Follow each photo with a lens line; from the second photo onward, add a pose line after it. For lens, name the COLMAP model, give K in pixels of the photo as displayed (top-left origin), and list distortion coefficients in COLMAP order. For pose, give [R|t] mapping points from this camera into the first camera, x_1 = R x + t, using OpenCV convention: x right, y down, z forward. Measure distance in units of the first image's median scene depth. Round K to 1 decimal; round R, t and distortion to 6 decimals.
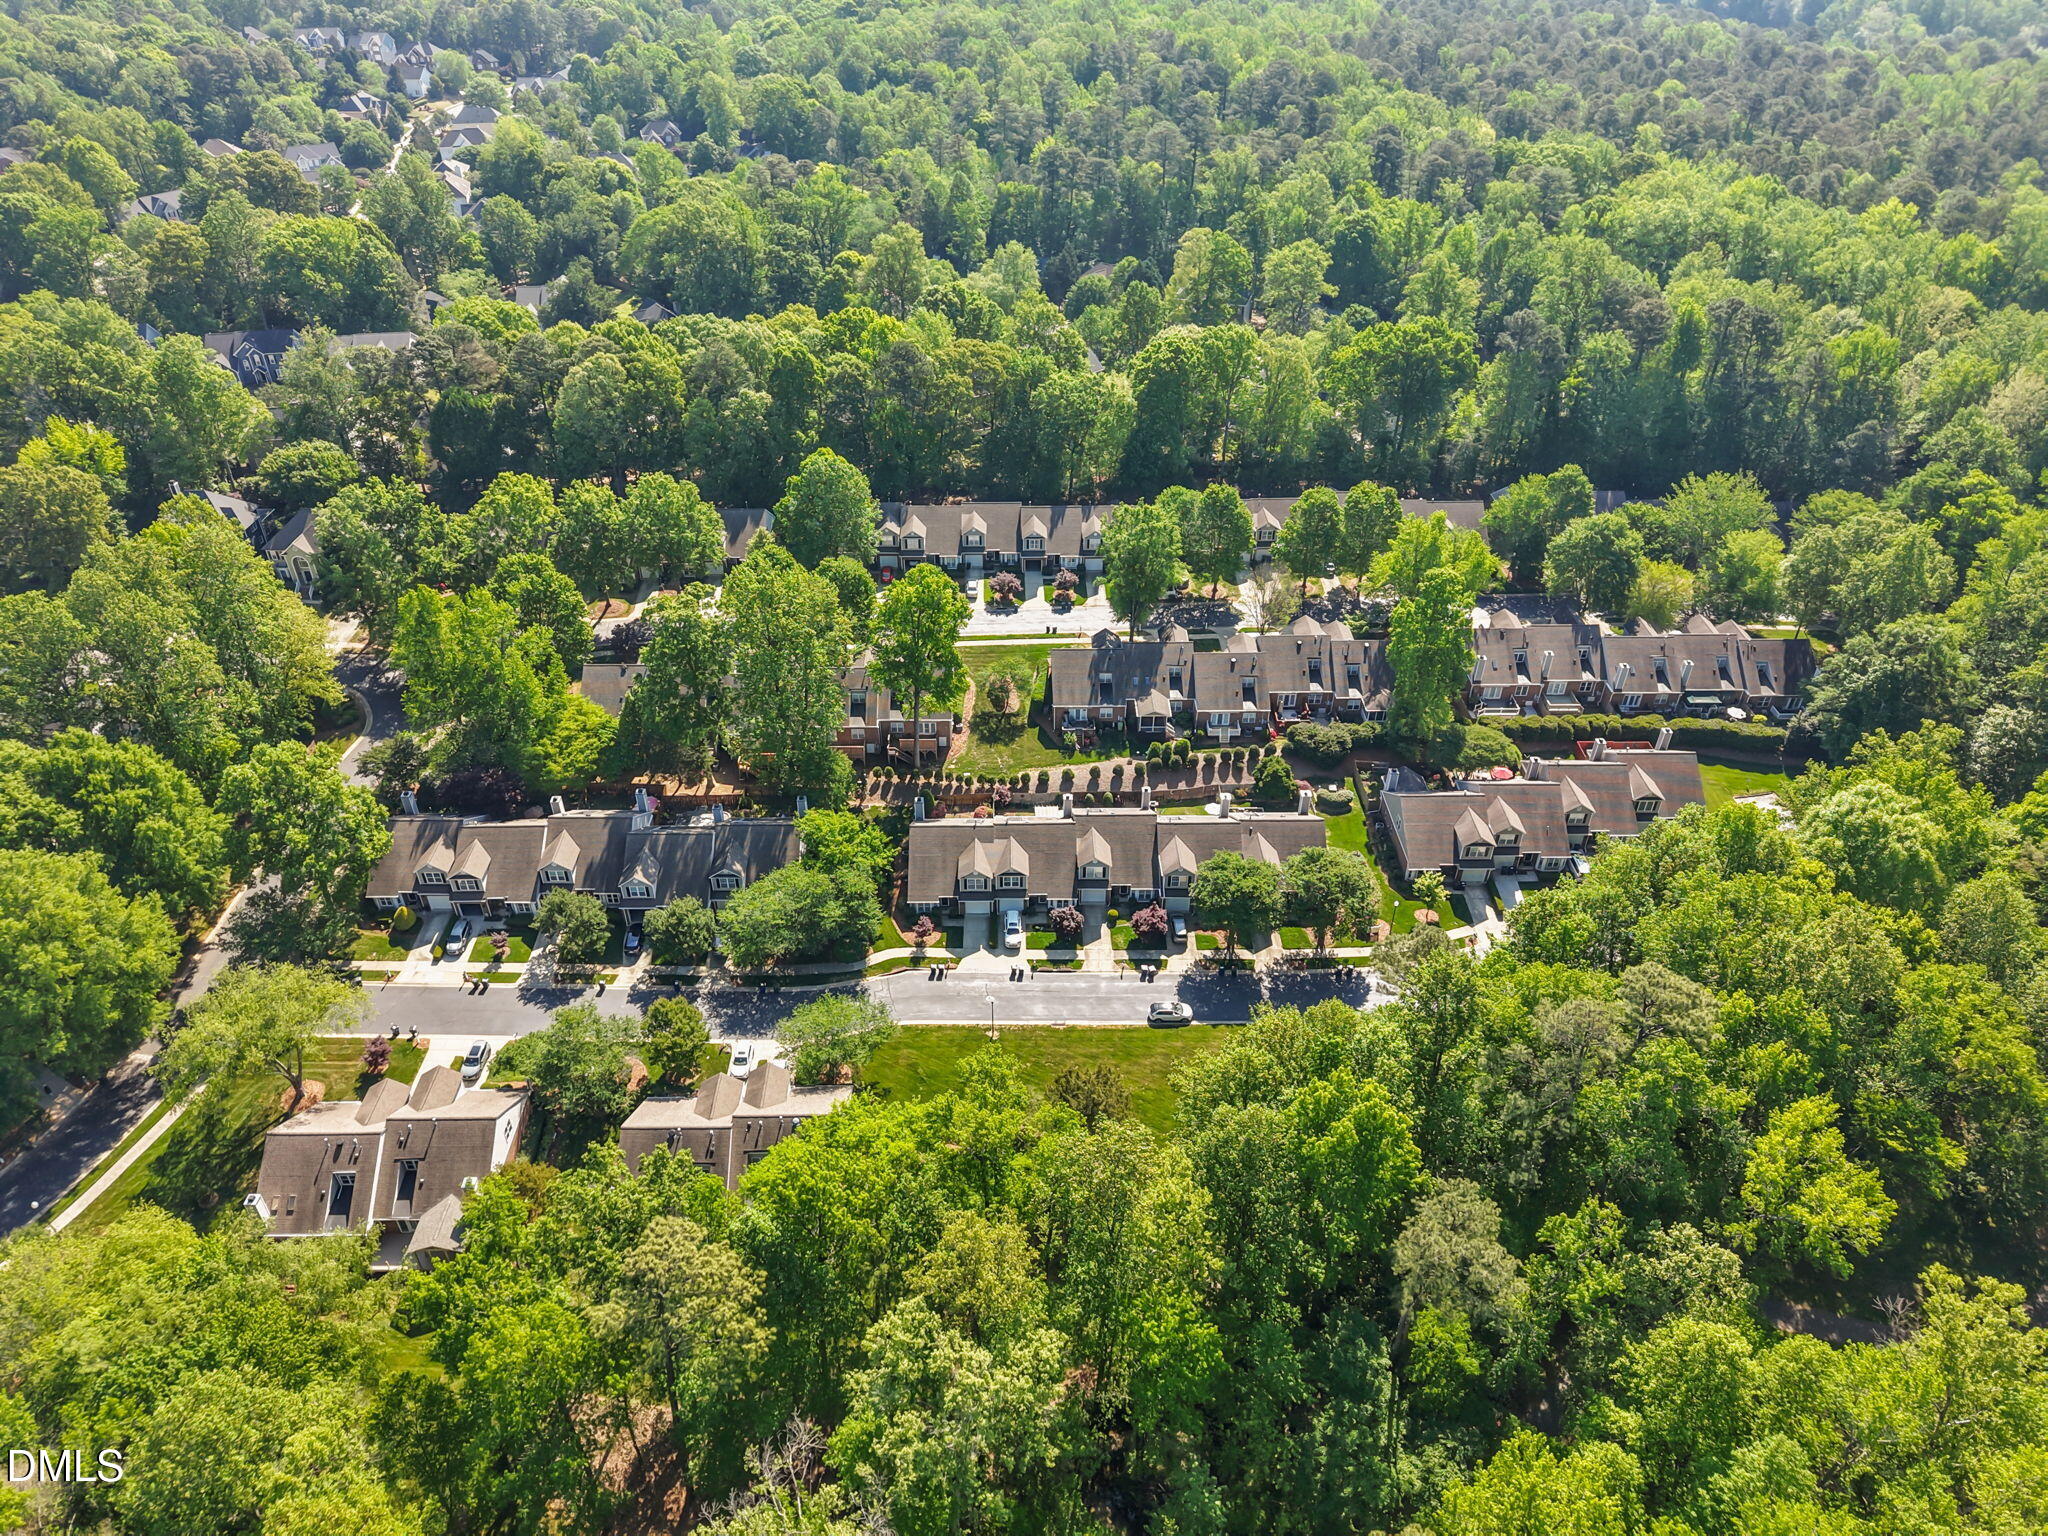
lens RADIAL K [[1357.5, 0, 1015.2], [0, 1357.5, 769.1], [0, 0, 1]] dist [0.040323, -0.048448]
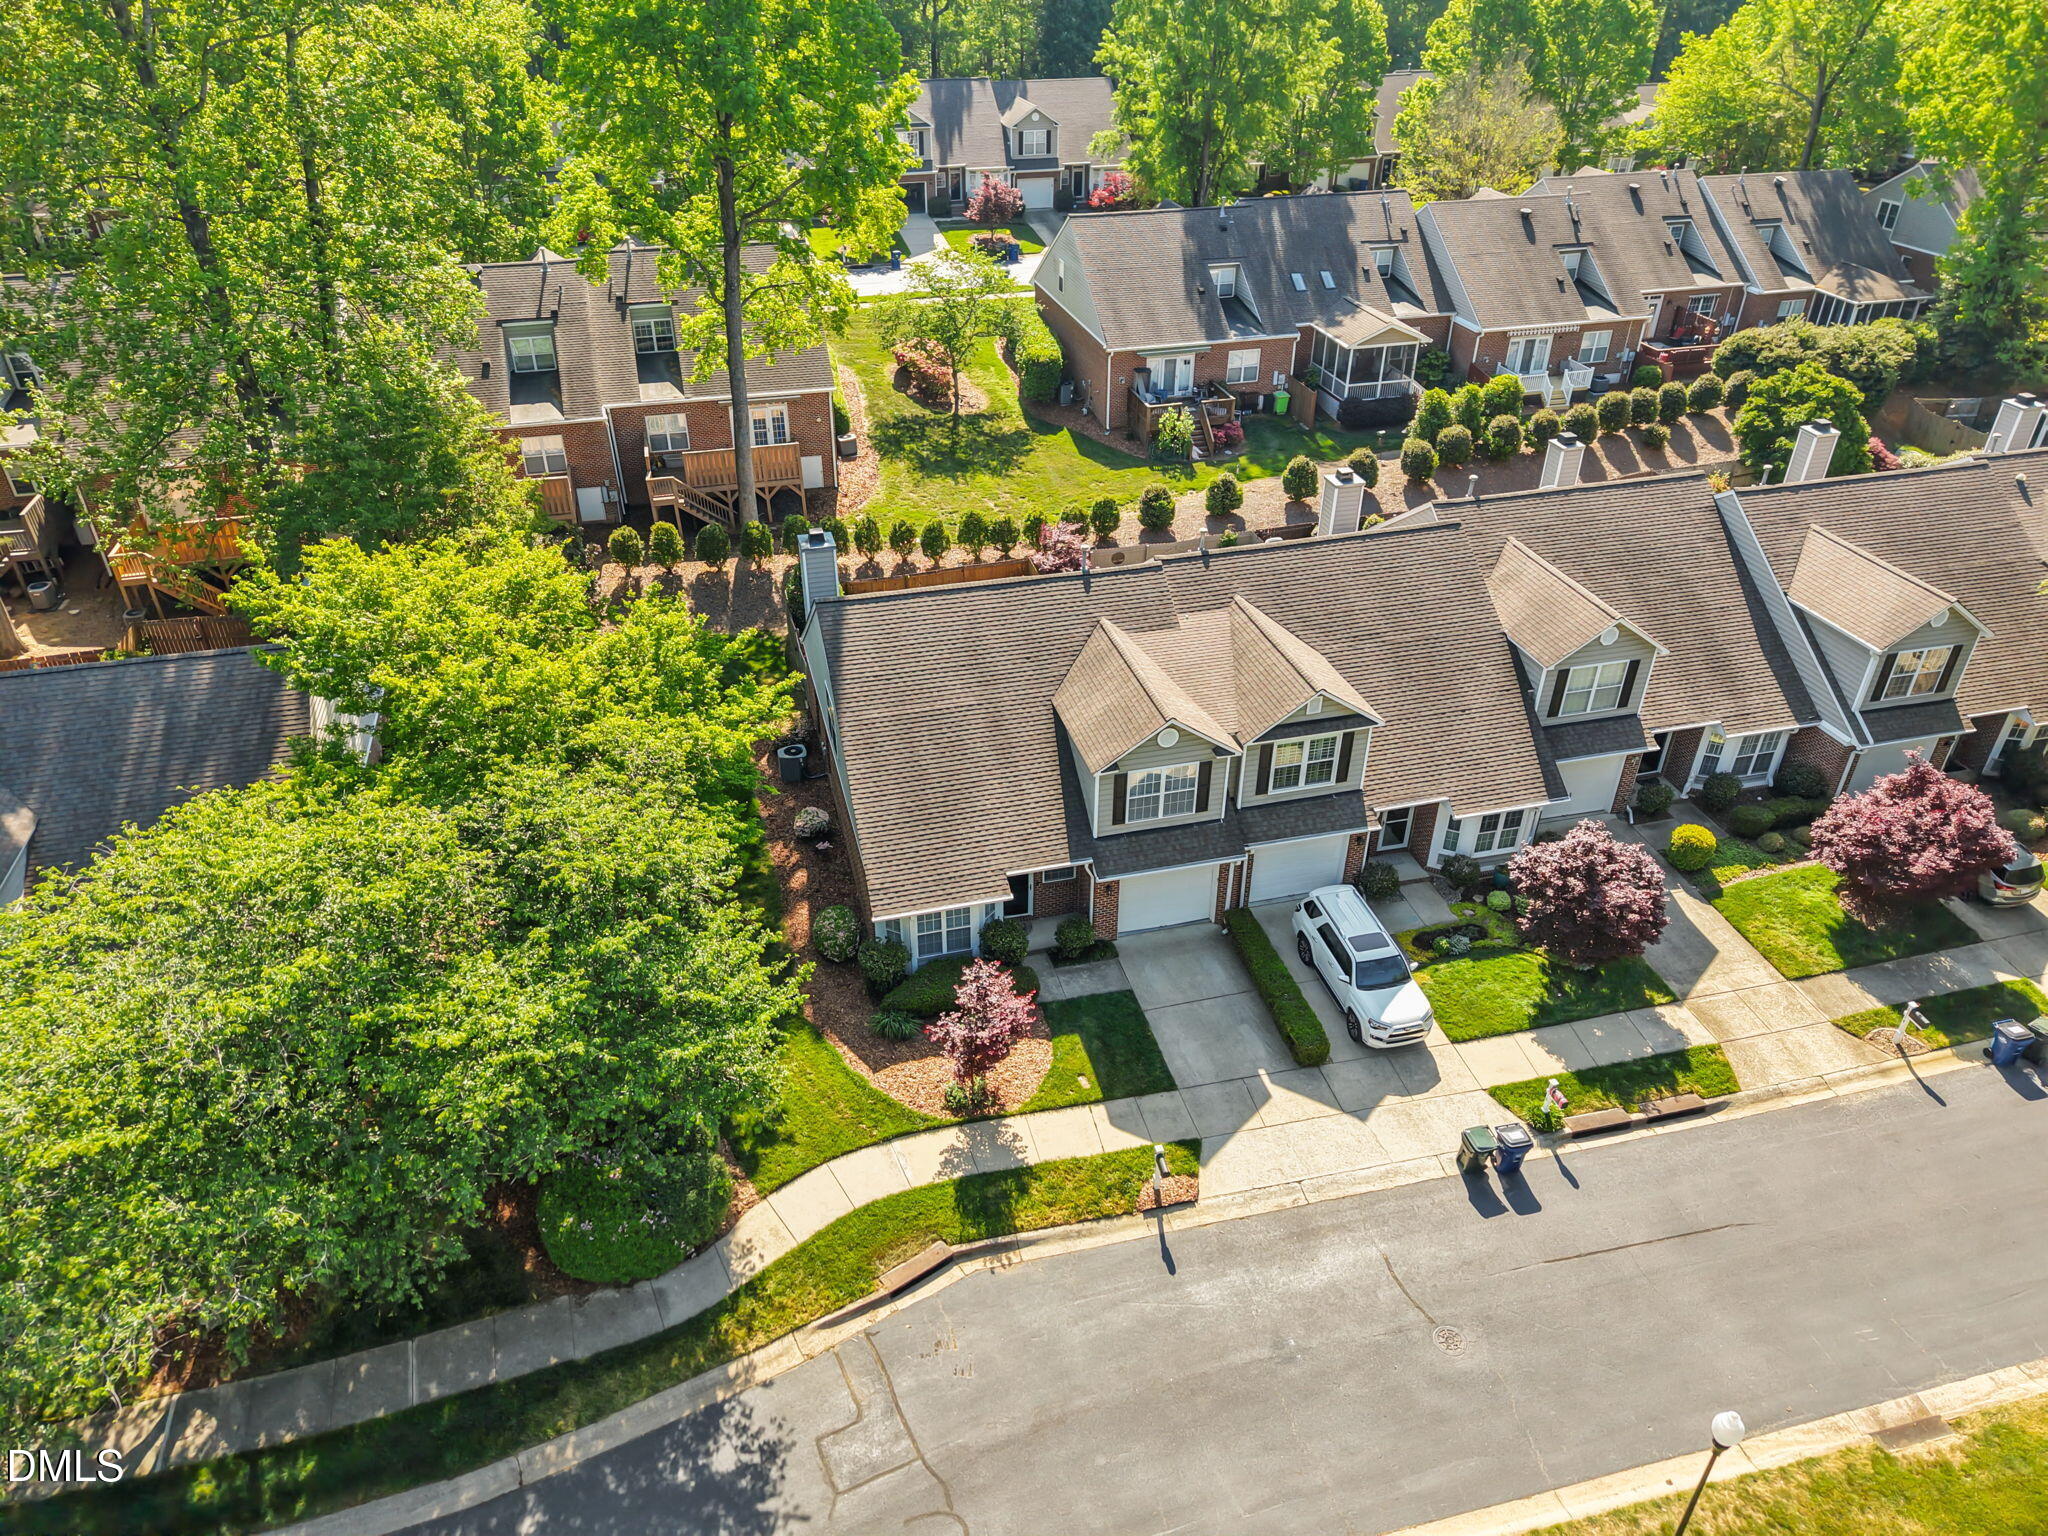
lens RADIAL K [[1364.9, 0, 1012.9], [0, 1364.9, 771.7], [0, 0, 1]] dist [0.028585, -0.031975]
pose [[0.970137, -0.133044, 0.202812, -0.099015], [0.145525, 0.988196, -0.047858, 0.089237], [-0.194051, 0.075943, 0.978047, 0.791305]]
